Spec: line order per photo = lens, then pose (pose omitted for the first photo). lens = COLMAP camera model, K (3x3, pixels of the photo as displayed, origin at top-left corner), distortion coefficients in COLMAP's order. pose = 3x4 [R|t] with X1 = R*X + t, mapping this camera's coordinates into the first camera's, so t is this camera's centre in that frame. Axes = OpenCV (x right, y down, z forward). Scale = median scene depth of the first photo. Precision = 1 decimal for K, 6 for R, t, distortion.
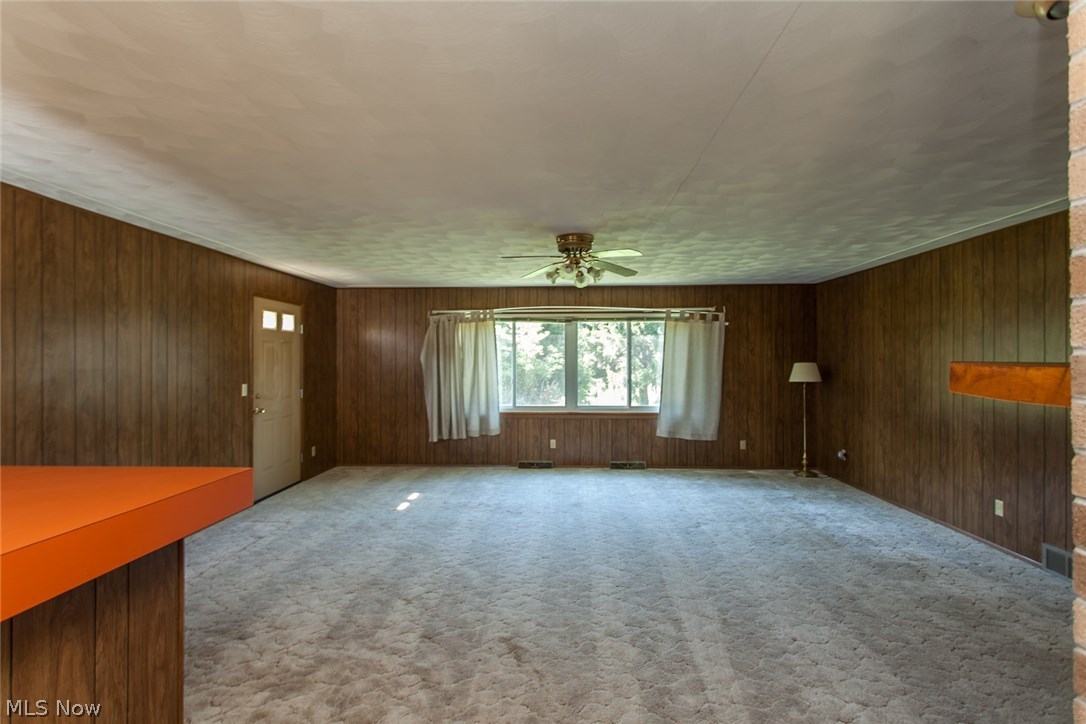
lens RADIAL K [[522.9, 0, 541.7], [0, 522.9, 360.8], [0, 0, 1]] dist [0.000430, 0.000661]
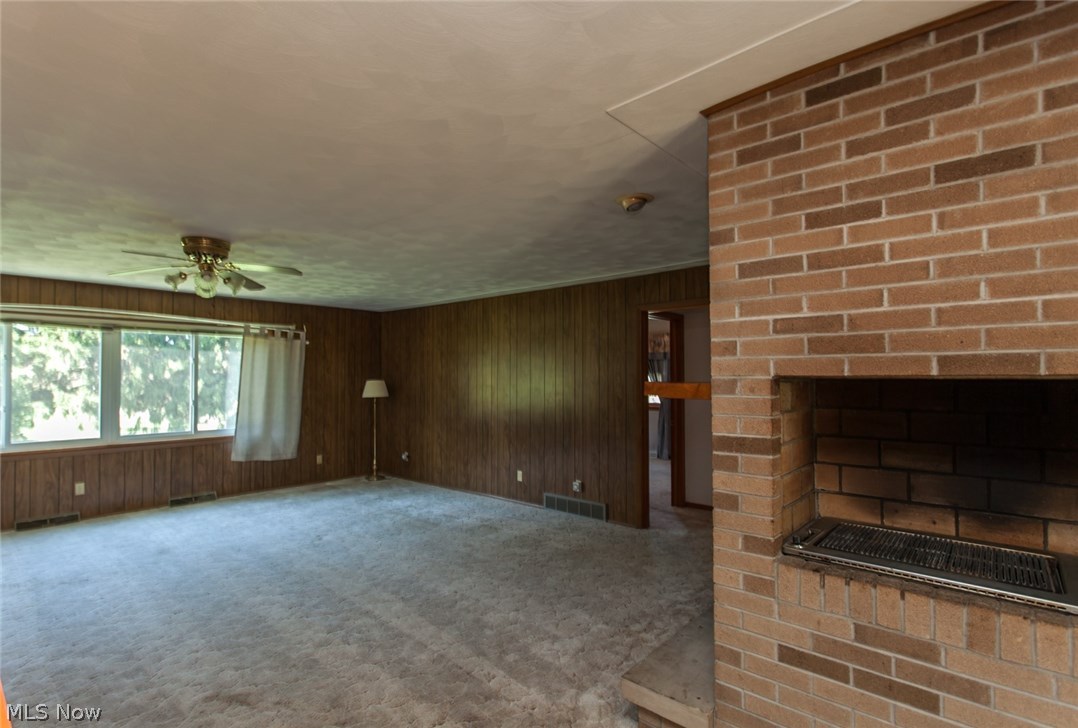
lens RADIAL K [[519.1, 0, 544.0], [0, 519.1, 368.1], [0, 0, 1]] dist [0.000430, 0.000661]
pose [[0.622544, 0.014083, 0.782458, -0.219704], [0.000397, 0.999832, -0.018312, -0.002770], [-0.782585, 0.011711, 0.622434, 0.005122]]
